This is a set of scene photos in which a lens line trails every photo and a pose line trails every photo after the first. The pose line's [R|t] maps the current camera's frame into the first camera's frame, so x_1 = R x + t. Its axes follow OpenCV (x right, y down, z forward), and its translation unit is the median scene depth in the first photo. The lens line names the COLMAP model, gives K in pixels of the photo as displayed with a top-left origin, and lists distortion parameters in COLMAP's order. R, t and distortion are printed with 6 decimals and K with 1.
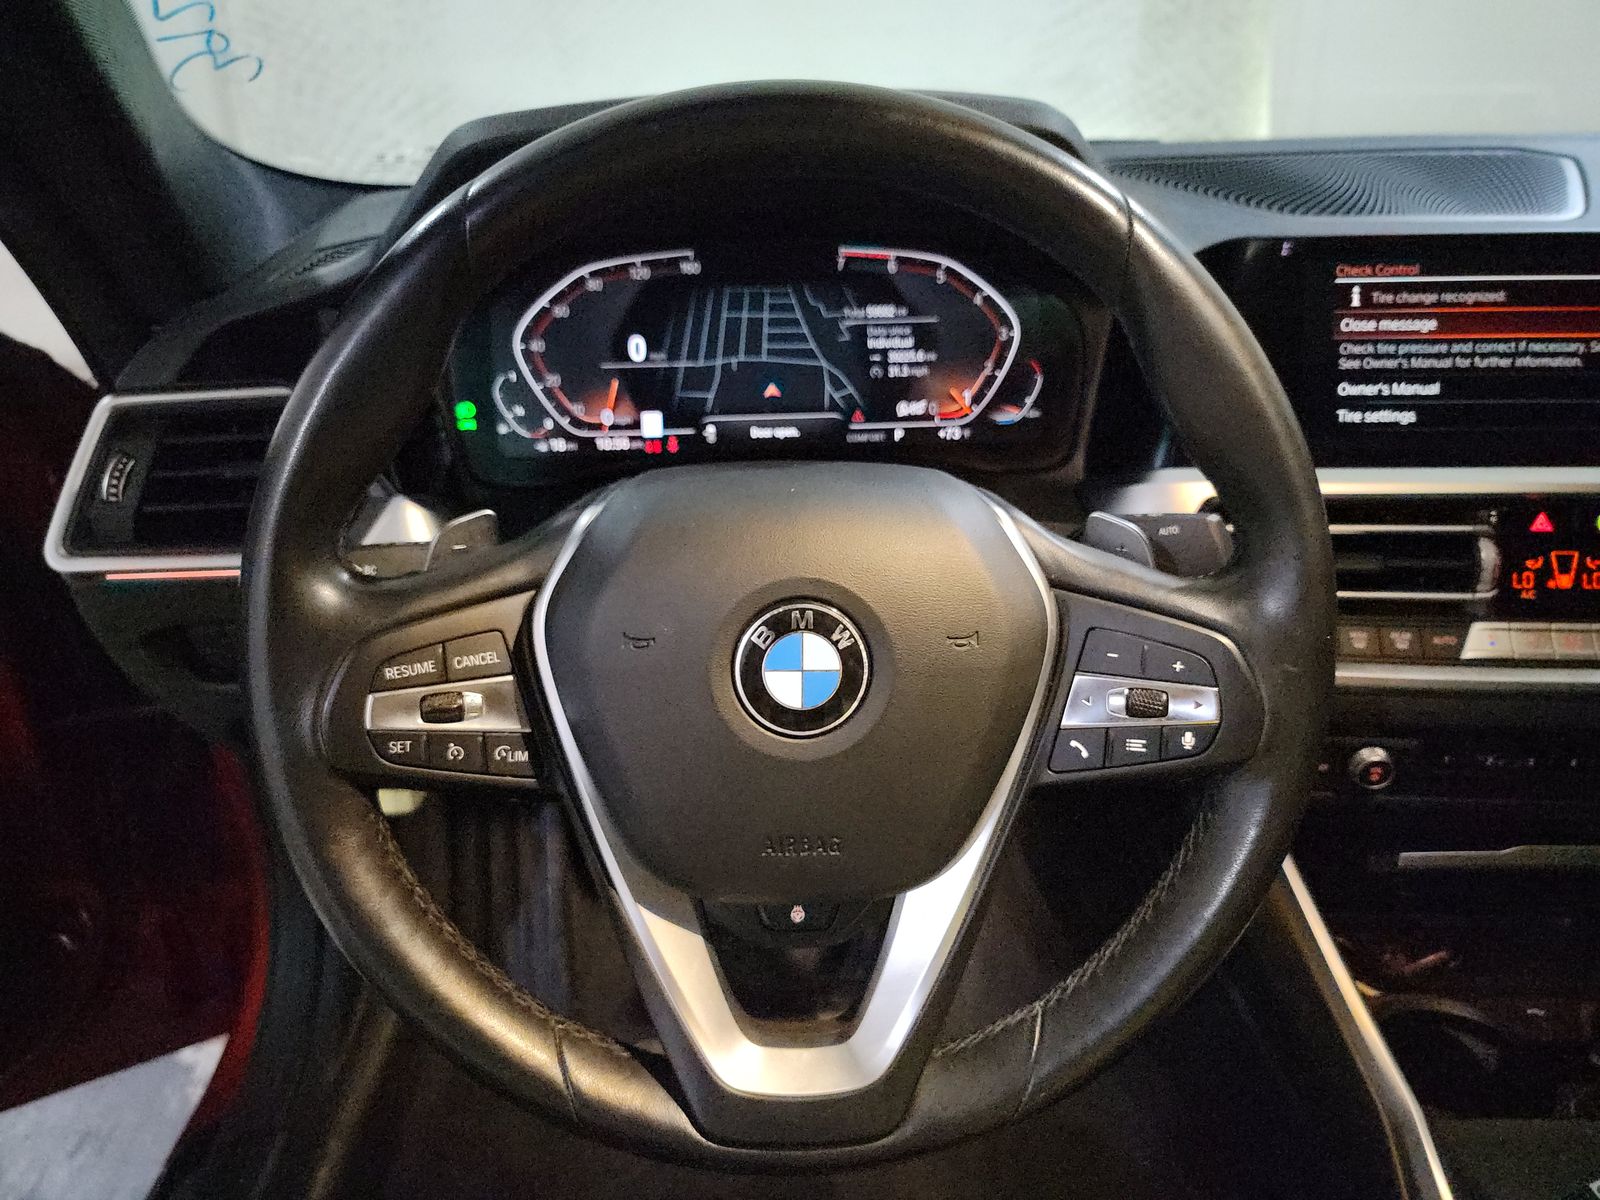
lens RADIAL K [[1121.7, 0, 797.1], [0, 1121.7, 595.1], [0, 0, 1]] dist [0.040336, -0.031157]
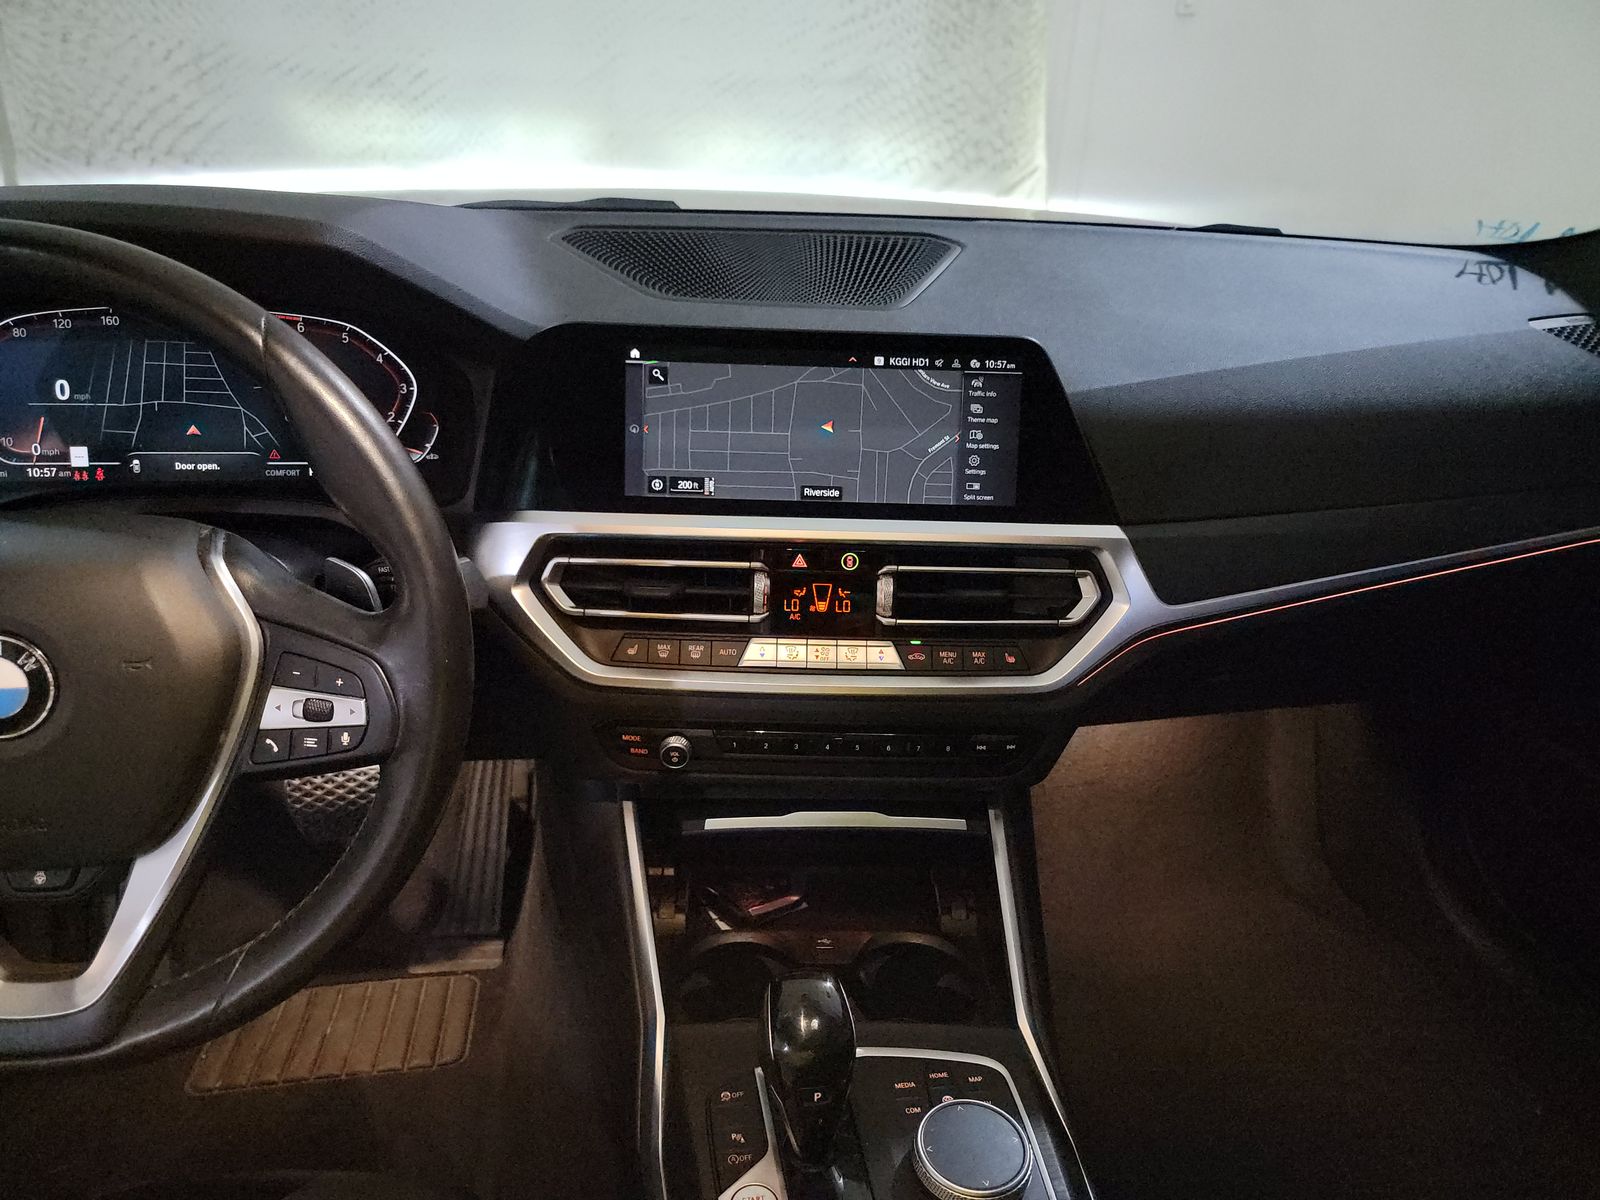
lens RADIAL K [[1121.7, 0, 806.5], [0, 1121.7, 604.6], [0, 0, 1]] dist [0.040336, -0.031157]
pose [[0.991531, 0.011625, 0.129351, 0.493108], [-0.015815, 0.999381, 0.031416, -0.053992], [-0.128906, -0.033196, 0.991101, -0.258422]]
